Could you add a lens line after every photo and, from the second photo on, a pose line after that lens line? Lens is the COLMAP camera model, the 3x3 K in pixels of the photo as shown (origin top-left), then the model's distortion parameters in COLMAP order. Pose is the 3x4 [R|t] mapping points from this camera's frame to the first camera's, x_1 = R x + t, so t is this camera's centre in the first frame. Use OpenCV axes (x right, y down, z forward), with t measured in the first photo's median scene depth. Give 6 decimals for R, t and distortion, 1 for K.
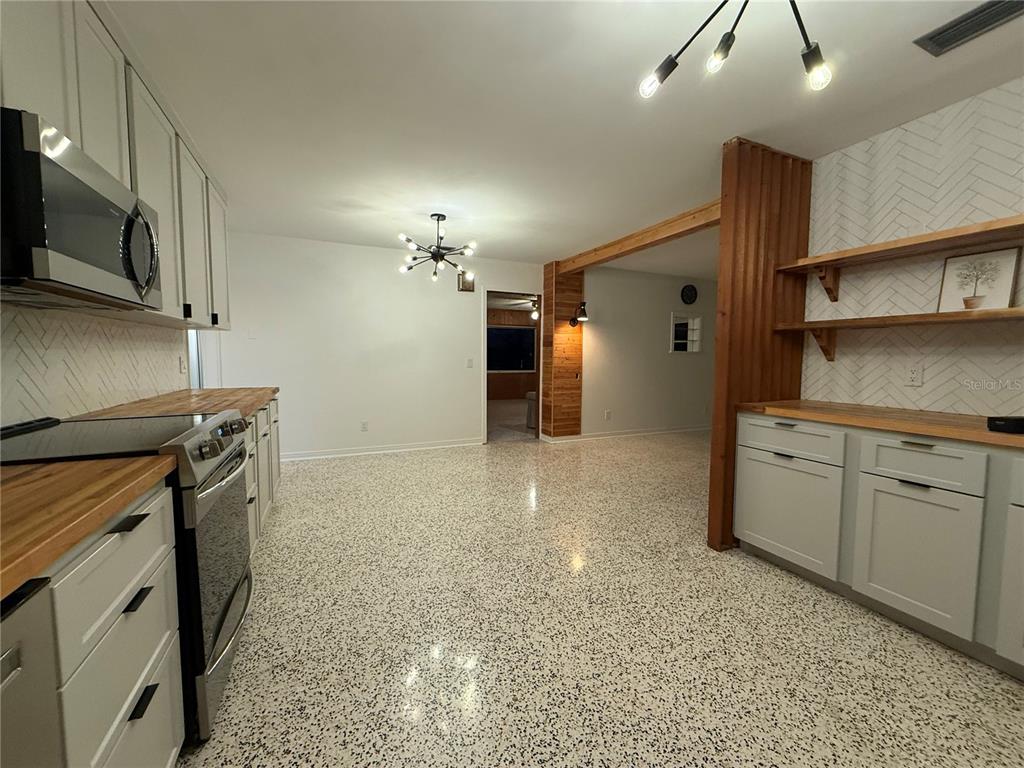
lens RADIAL K [[406.9, 0, 510.0], [0, 406.9, 383.9], [0, 0, 1]] dist [0.001349, 0.000003]
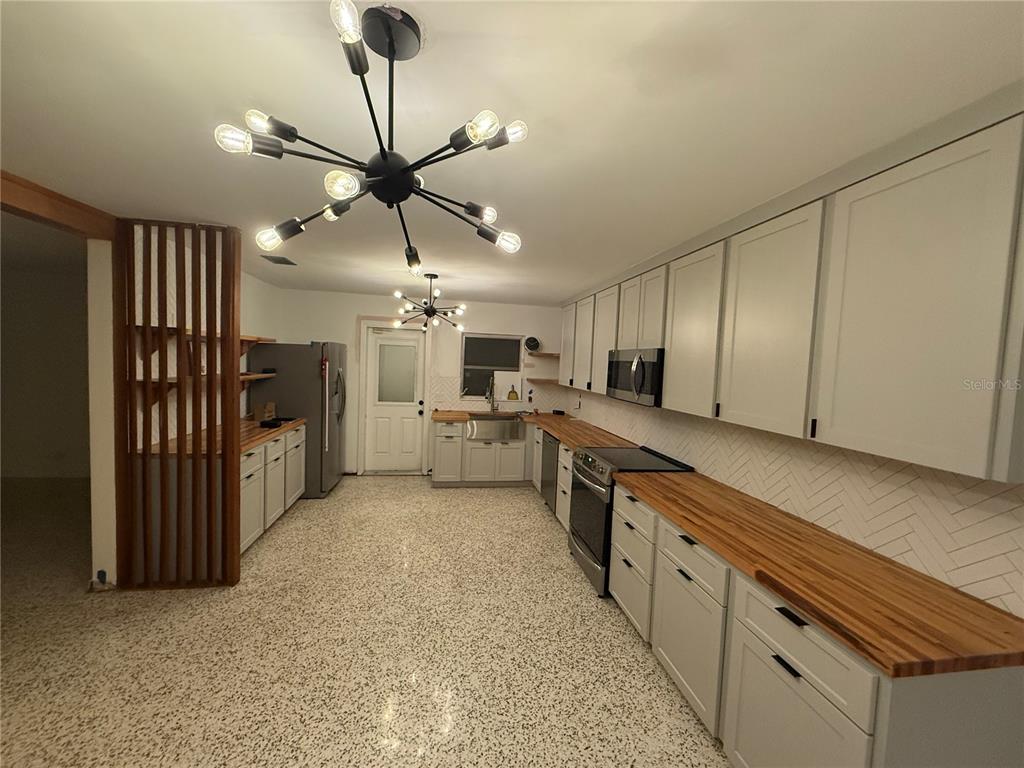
lens RADIAL K [[406.9, 0, 509.5], [0, 406.9, 382.0], [0, 0, 1]] dist [0.001349, 0.000003]
pose [[-0.965664, -0.060725, 0.252598, -0.518698], [-0.030567, 0.992103, 0.121645, -0.331953], [-0.257990, 0.109747, -0.959894, 1.957871]]
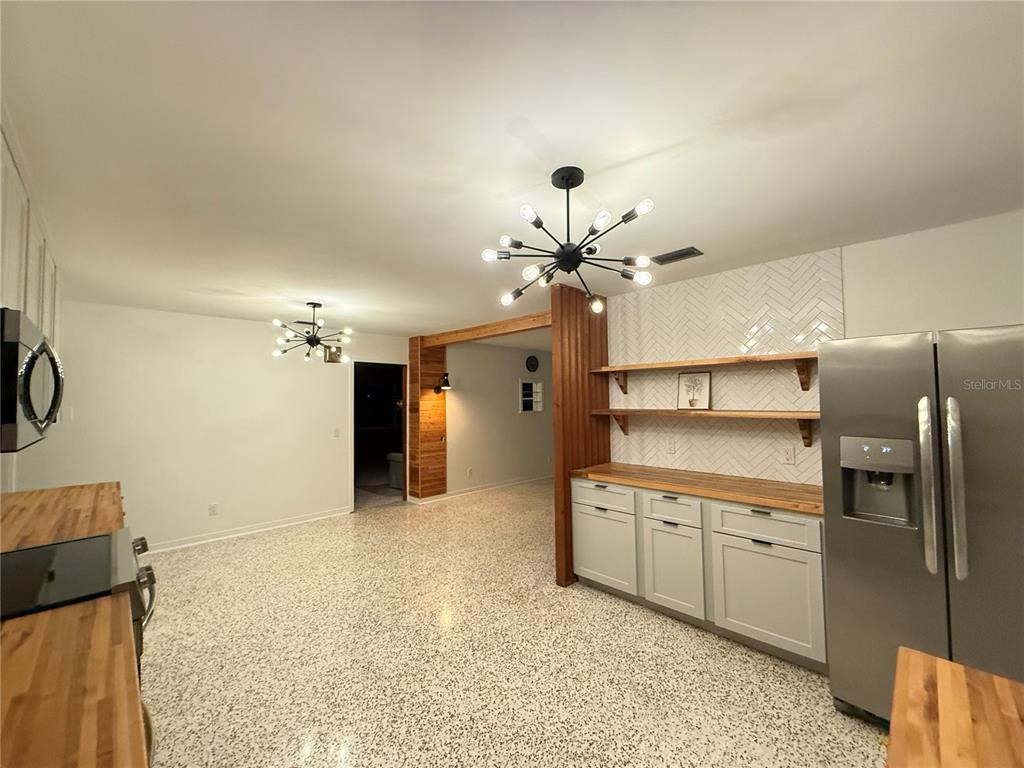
lens RADIAL K [[406.9, 0, 509.1], [0, 406.9, 384.9], [0, 0, 1]] dist [0.001349, 0.000003]
pose [[0.938125, -0.005153, 0.346259, -0.103707], [0.041975, 0.994209, -0.098927, -0.114931], [-0.343744, 0.107340, 0.932908, -0.231162]]
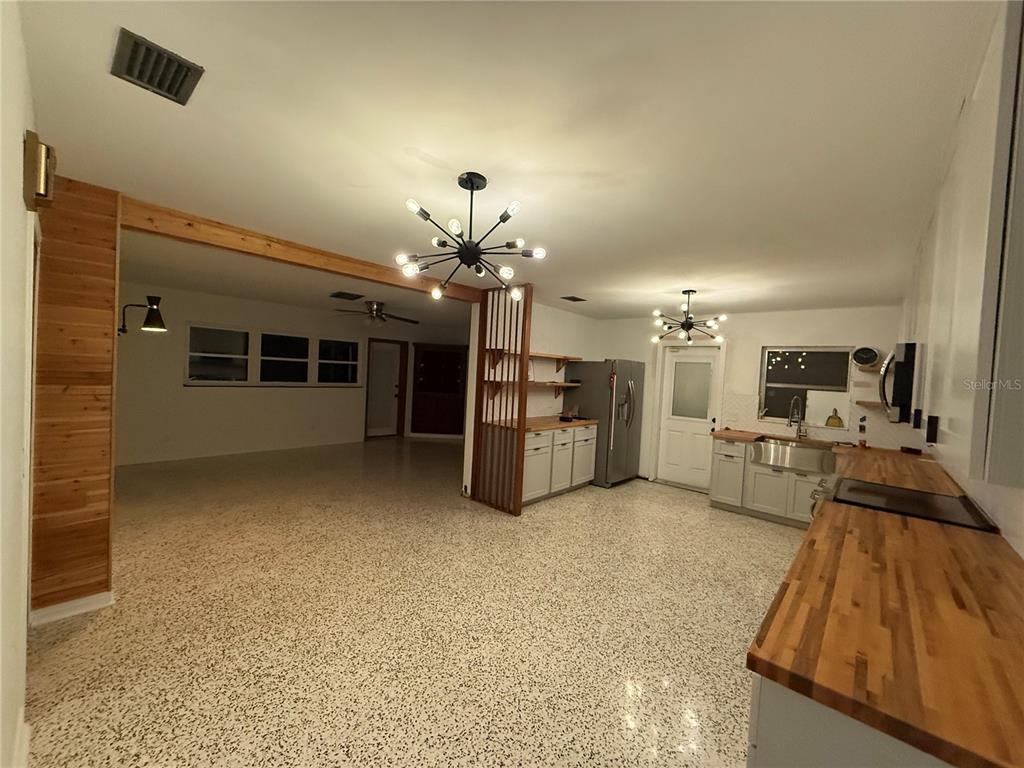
lens RADIAL K [[406.9, 0, 510.0], [0, 406.9, 382.7], [0, 0, 1]] dist [0.001349, 0.000003]
pose [[-0.404492, -0.053974, 0.912947, -1.082085], [0.007866, 0.998015, 0.062488, -0.274543], [-0.914507, 0.032457, -0.403265, 1.819957]]
